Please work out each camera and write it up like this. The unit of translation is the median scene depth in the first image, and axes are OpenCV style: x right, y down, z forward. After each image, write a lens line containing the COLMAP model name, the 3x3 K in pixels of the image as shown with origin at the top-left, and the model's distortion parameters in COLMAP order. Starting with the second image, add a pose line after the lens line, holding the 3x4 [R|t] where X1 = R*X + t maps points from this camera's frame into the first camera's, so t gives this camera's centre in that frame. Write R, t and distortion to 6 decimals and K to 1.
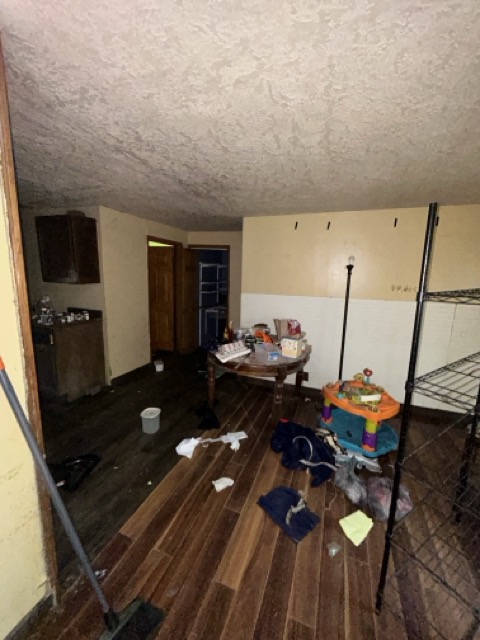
lens RADIAL K [[261.4, 0, 238.4], [0, 261.4, 318.9], [0, 0, 1]] dist [0.001982, -0.000336]
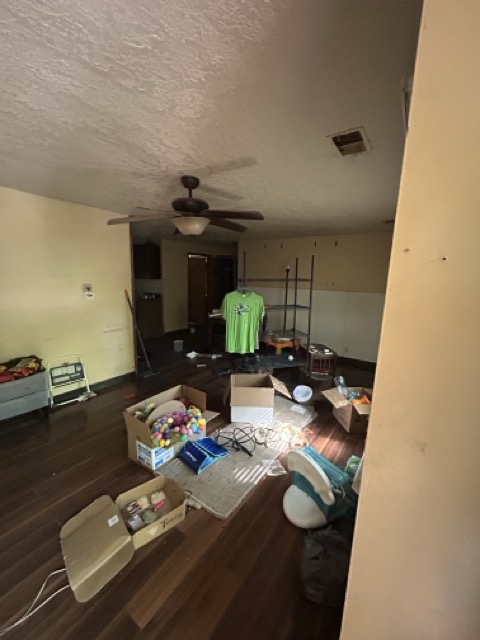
lens RADIAL K [[261.4, 0, 241.9], [0, 261.4, 322.8], [0, 0, 1]] dist [0.001982, -0.000336]
pose [[0.971130, 0.039082, -0.235326, 0.503464], [-0.038181, 0.999236, 0.008382, 0.139285], [0.235474, 0.000845, 0.971880, -0.707667]]
